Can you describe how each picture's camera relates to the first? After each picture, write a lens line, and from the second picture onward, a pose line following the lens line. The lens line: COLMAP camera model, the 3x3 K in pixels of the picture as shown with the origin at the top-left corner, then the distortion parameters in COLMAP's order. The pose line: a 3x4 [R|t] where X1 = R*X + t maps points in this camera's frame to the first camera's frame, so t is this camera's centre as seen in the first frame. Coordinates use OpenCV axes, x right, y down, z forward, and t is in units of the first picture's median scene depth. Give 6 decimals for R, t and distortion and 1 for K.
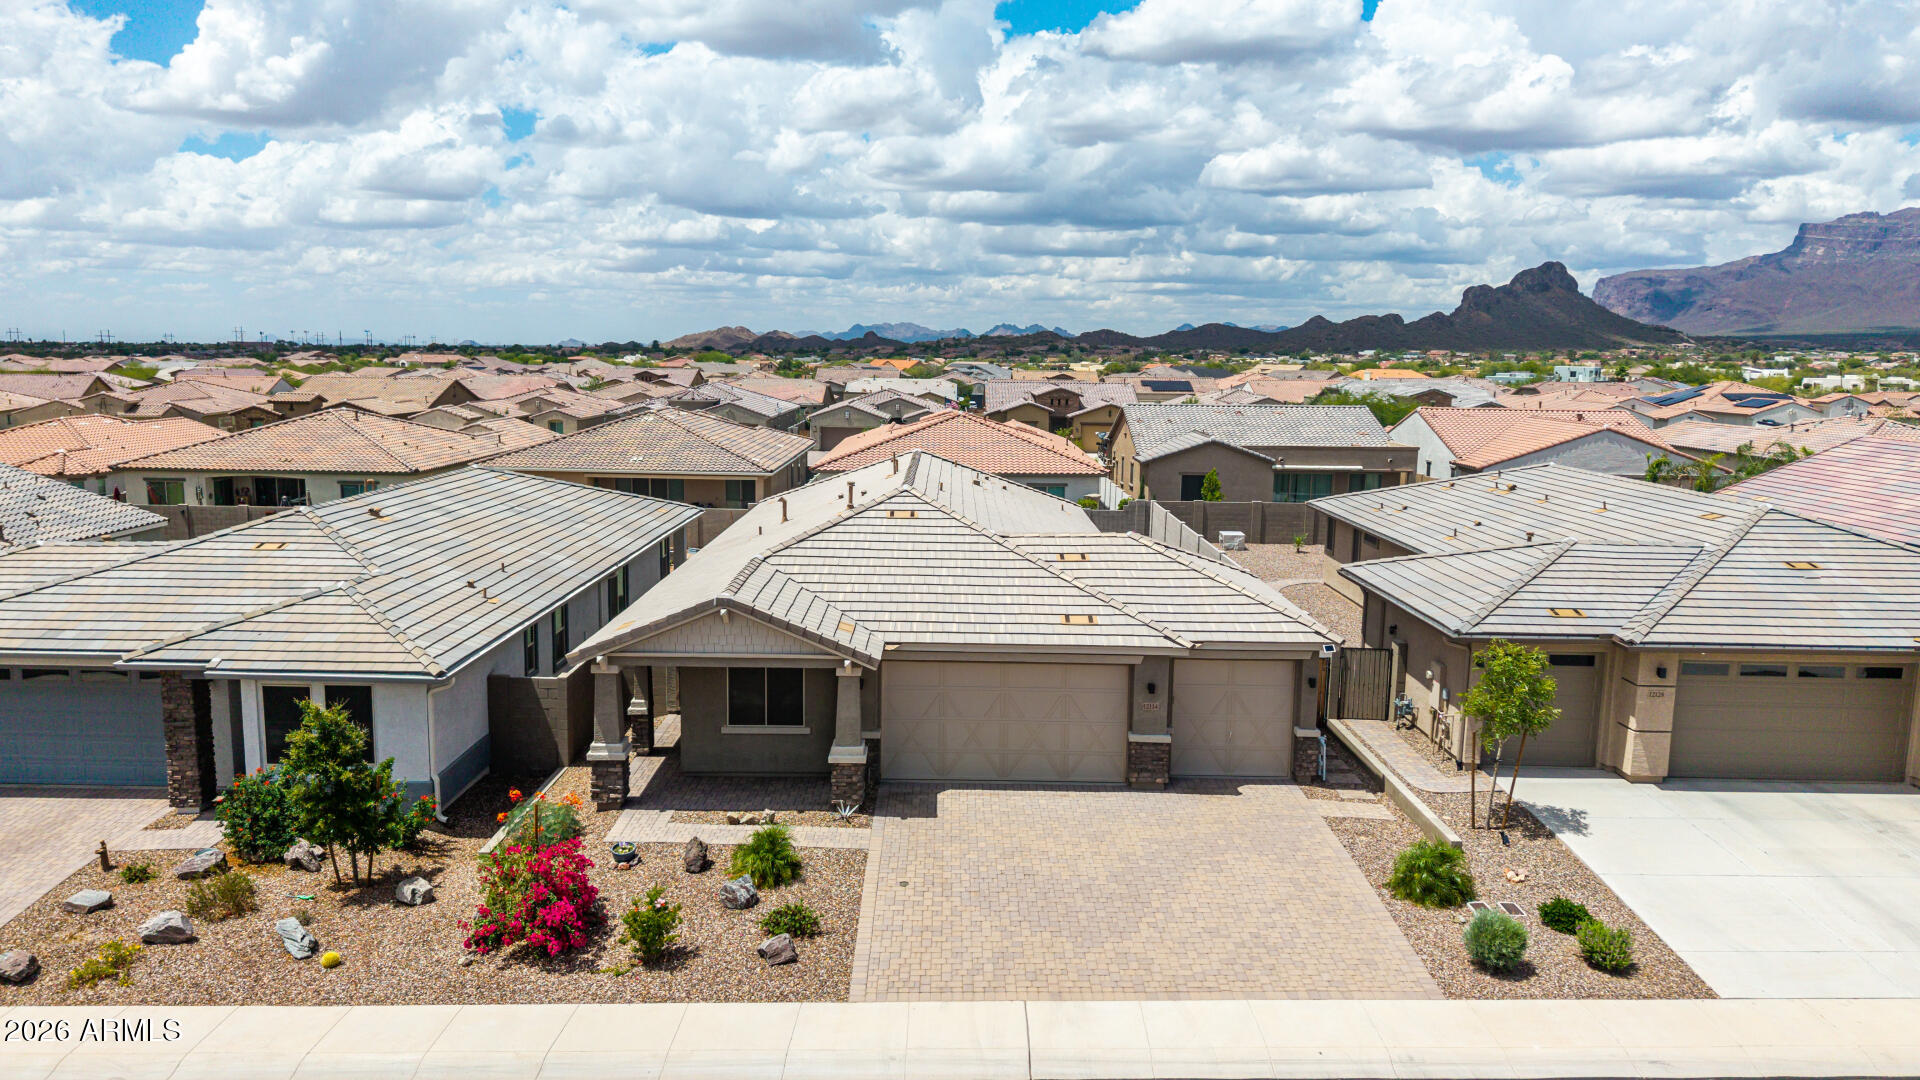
lens RADIAL K [[1325.7, 0, 962.5], [0, 1325.7, 534.8], [0, 0, 1]] dist [0.028182, -0.031318]
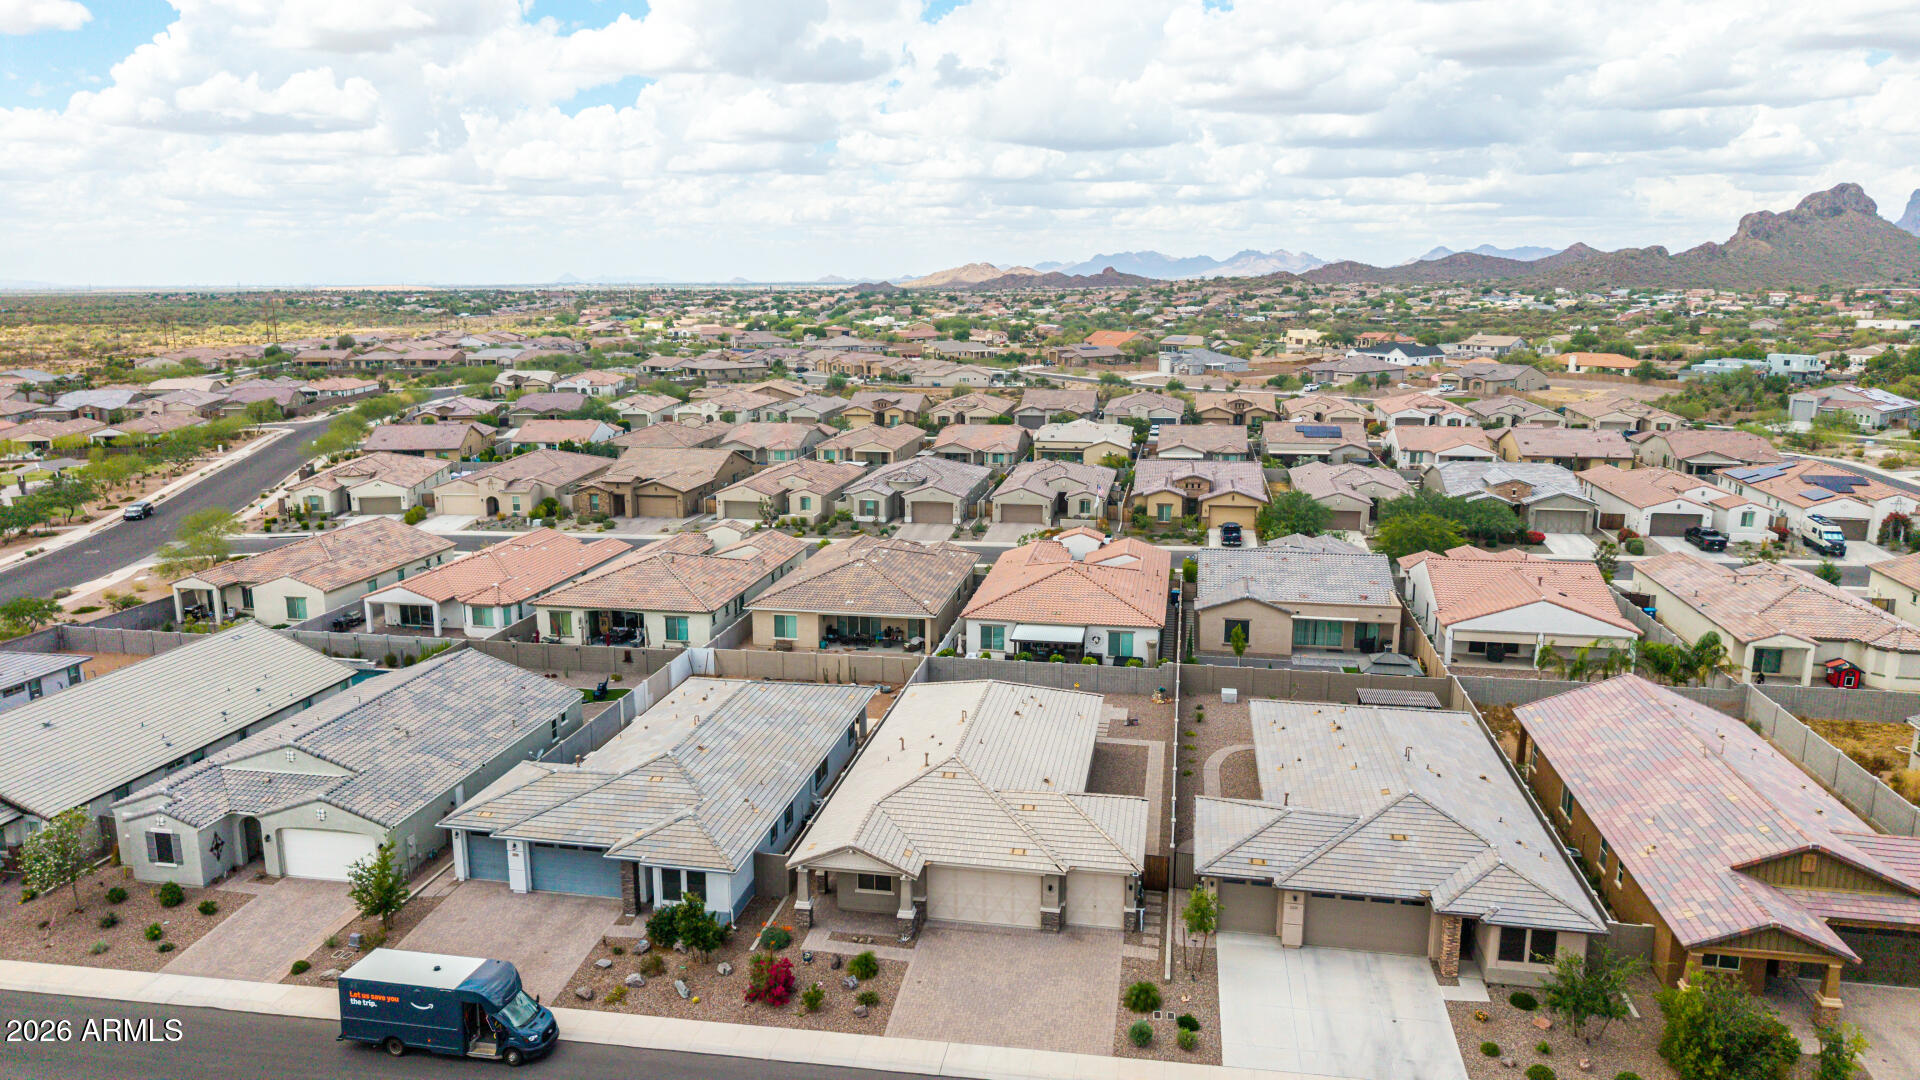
lens RADIAL K [[1277.3, 0, 960.0], [0, 1277.3, 540.0], [0, 0, 1]] dist [0.040576, -0.051887]
pose [[0.982546, 0.019968, -0.184944, 0.388351], [-0.008475, 0.997995, 0.062727, -0.596649], [0.185826, -0.060064, 0.980745, -1.059346]]
